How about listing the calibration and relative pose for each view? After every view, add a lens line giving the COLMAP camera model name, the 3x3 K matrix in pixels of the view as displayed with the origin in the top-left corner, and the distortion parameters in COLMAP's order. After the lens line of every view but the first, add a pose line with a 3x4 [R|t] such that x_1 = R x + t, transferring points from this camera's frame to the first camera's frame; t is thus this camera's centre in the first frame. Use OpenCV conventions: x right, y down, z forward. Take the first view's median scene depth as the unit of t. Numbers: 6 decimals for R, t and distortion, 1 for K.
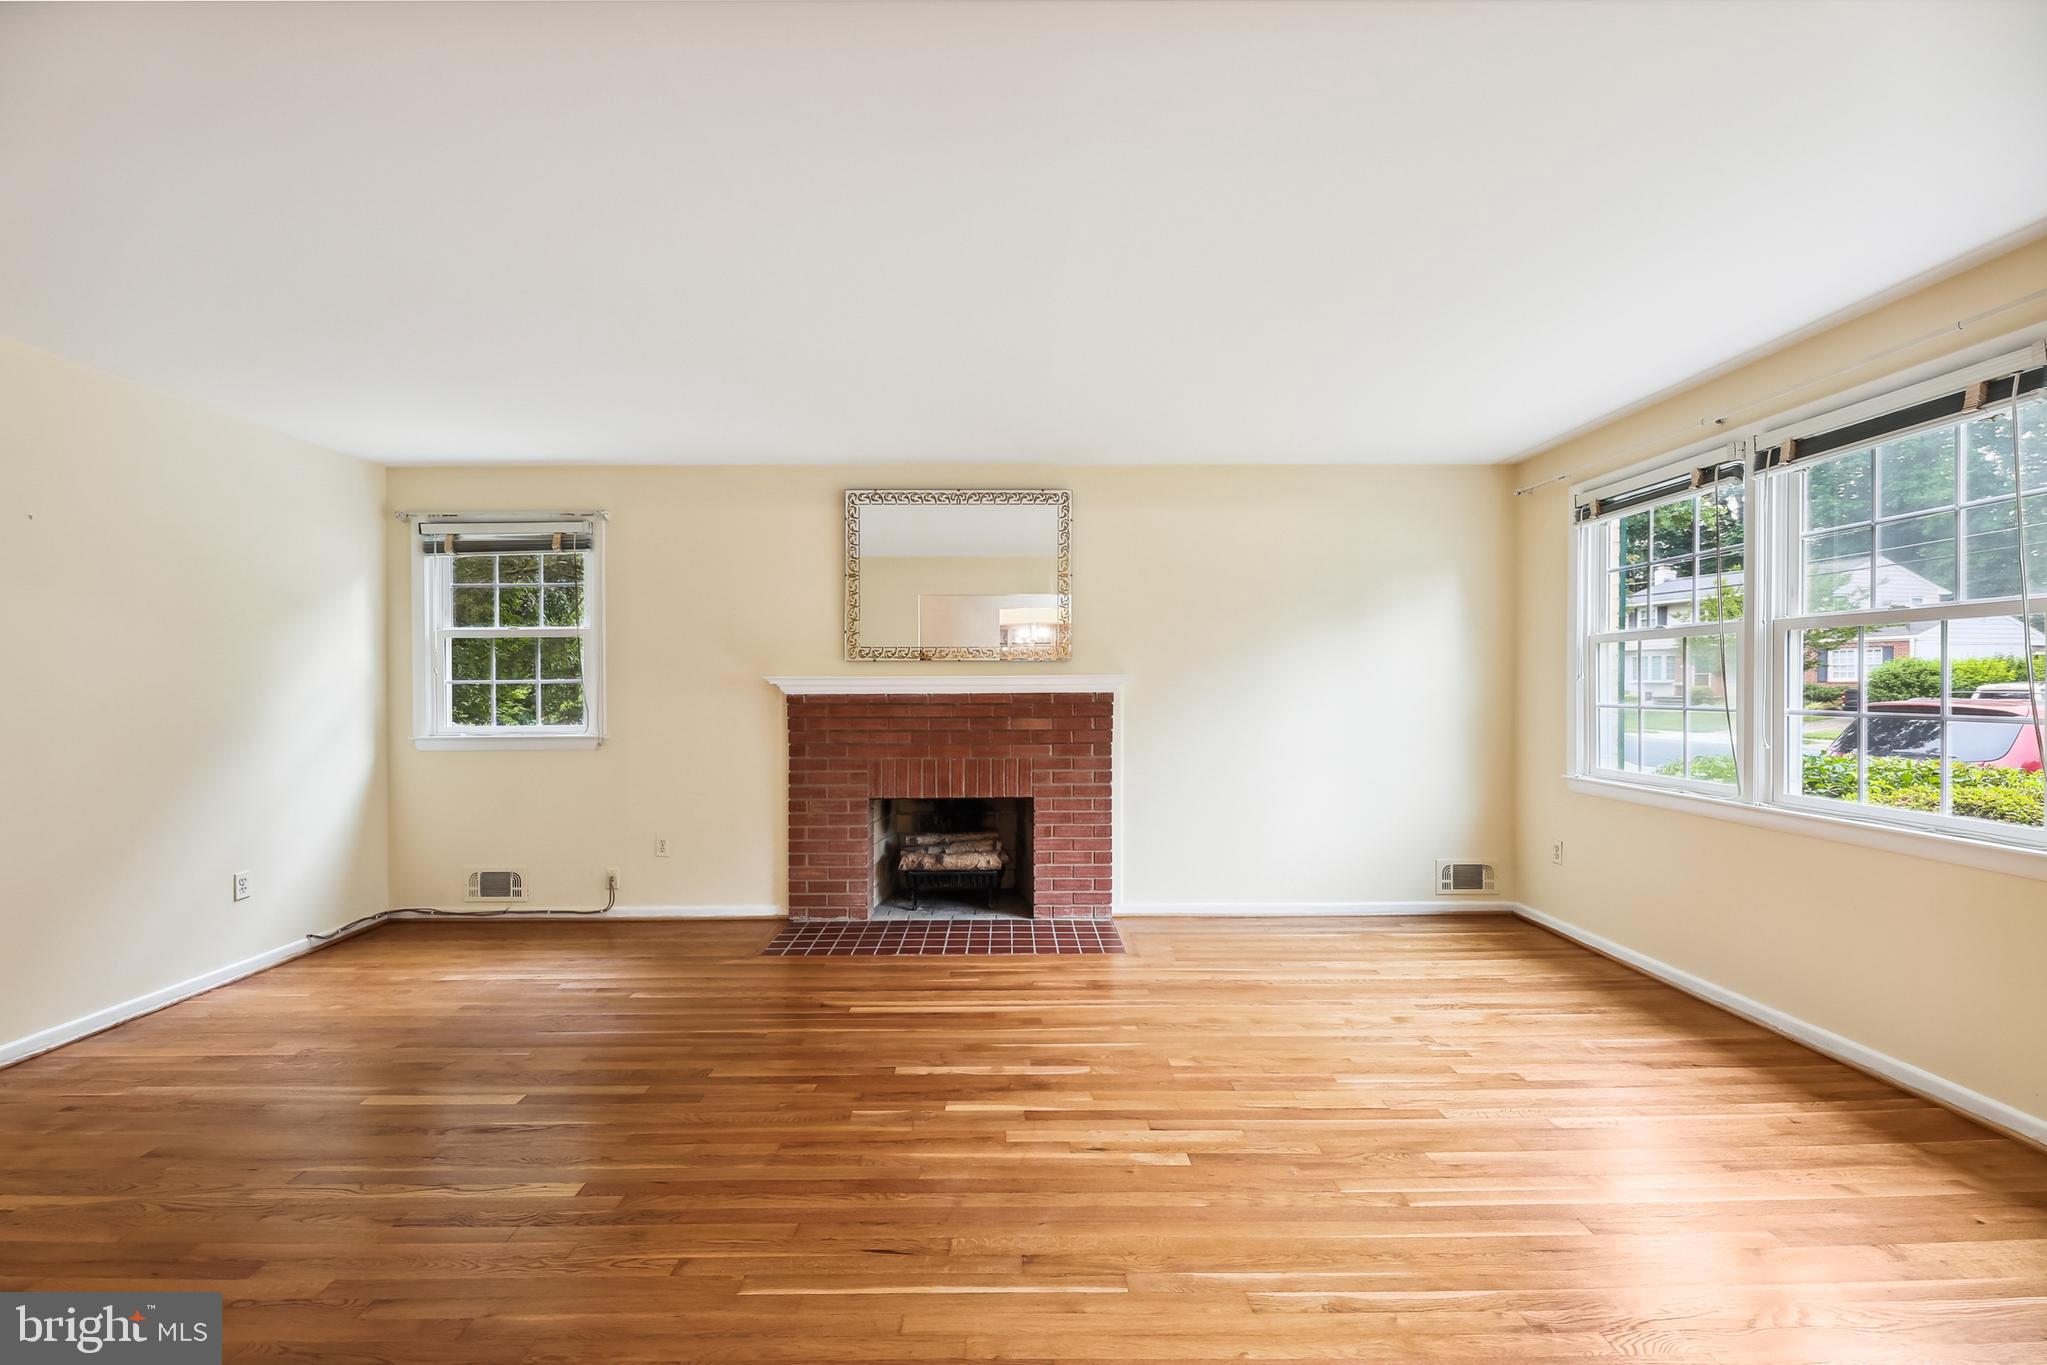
lens RADIAL K [[838.8, 0, 1021.3], [0, 838.8, 696.8], [0, 0, 1]] dist [-0.001014, -0.000787]
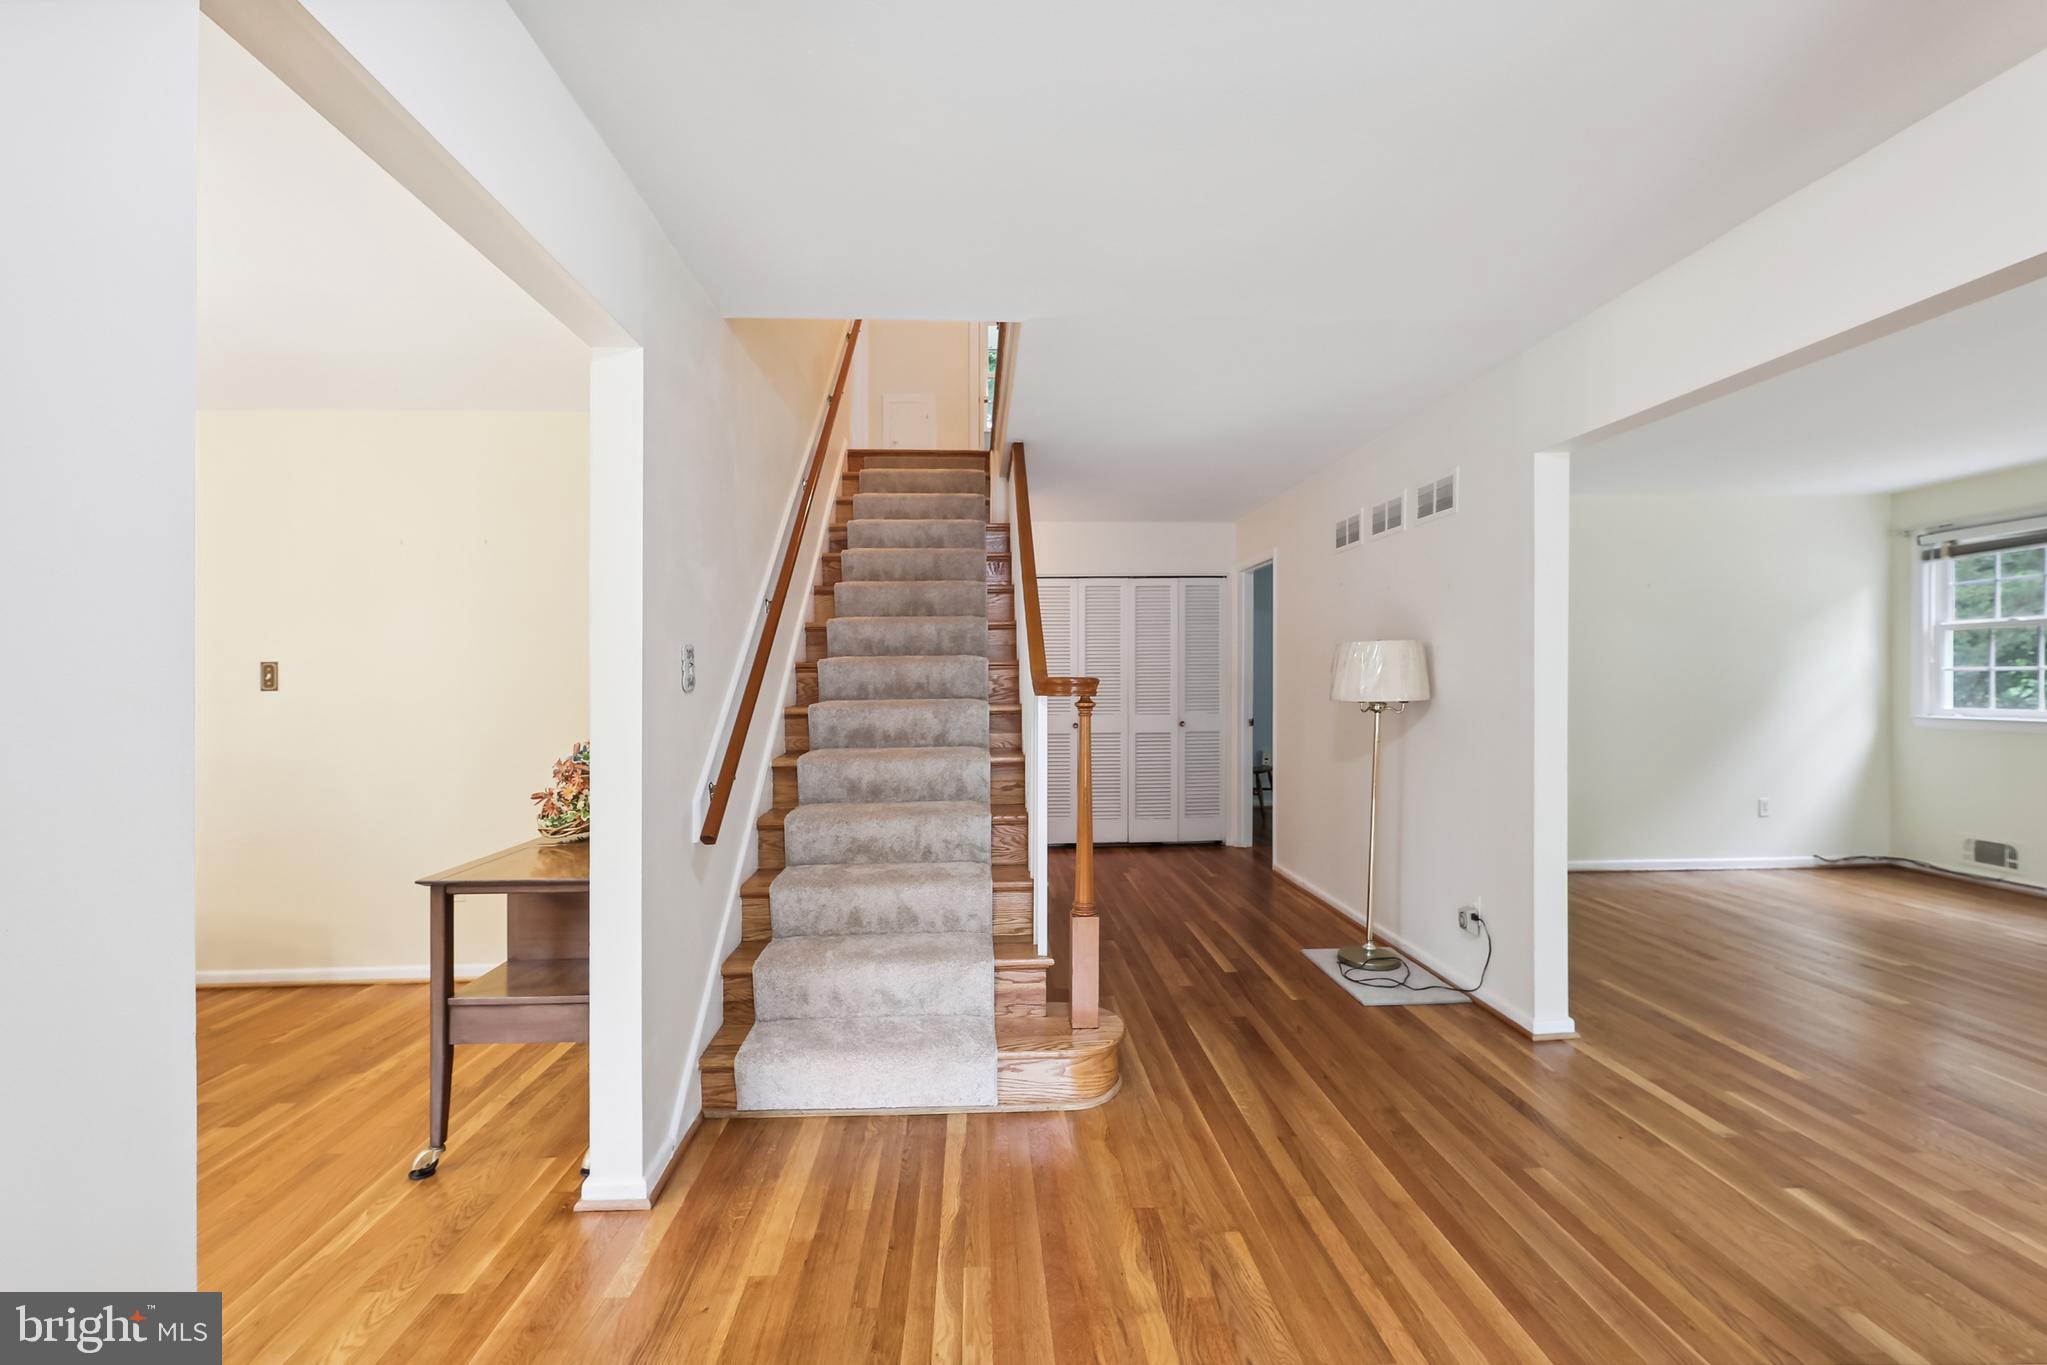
lens RADIAL K [[887.9, 0, 1048.9], [0, 887.9, 674.8], [0, 0, 1]] dist [0.020101, -0.000121]
pose [[0.067678, 0.000121, -0.997707, 0.488245], [-0.006194, 0.999981, -0.000299, -0.002630], [0.997688, 0.006200, 0.067678, -0.321728]]
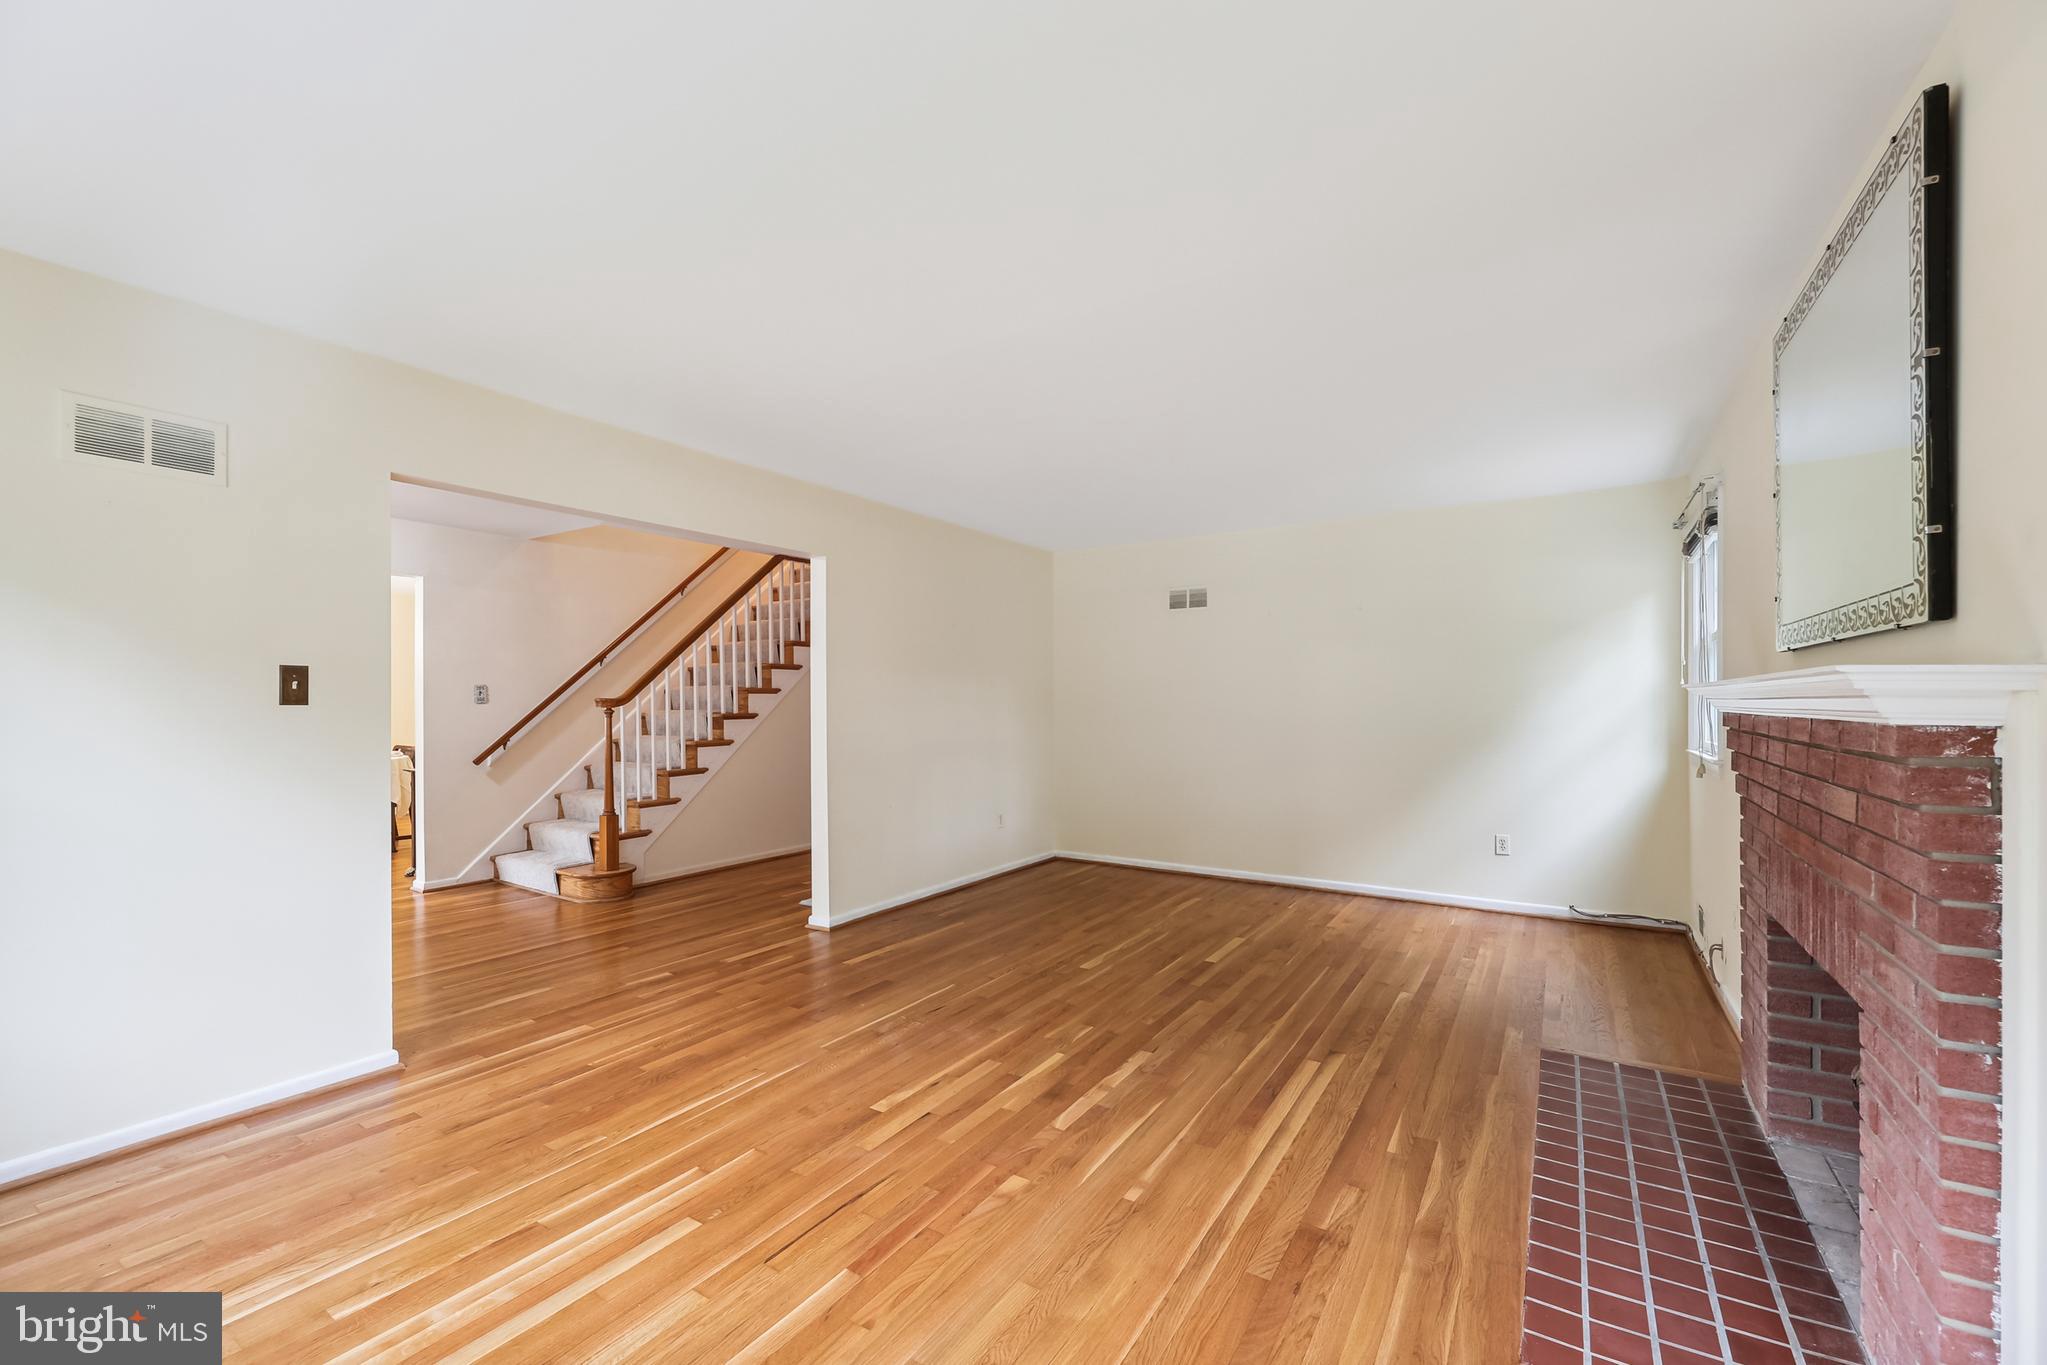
lens RADIAL K [[838.8, 0, 1021.3], [0, 838.8, 696.8], [0, 0, 1]] dist [-0.001014, -0.000787]
pose [[-0.558243, -0.001096, -0.829677, 0.534696], [-0.007628, 0.999964, 0.003811, -0.013106], [0.829642, 0.008456, -0.558231, 0.923418]]
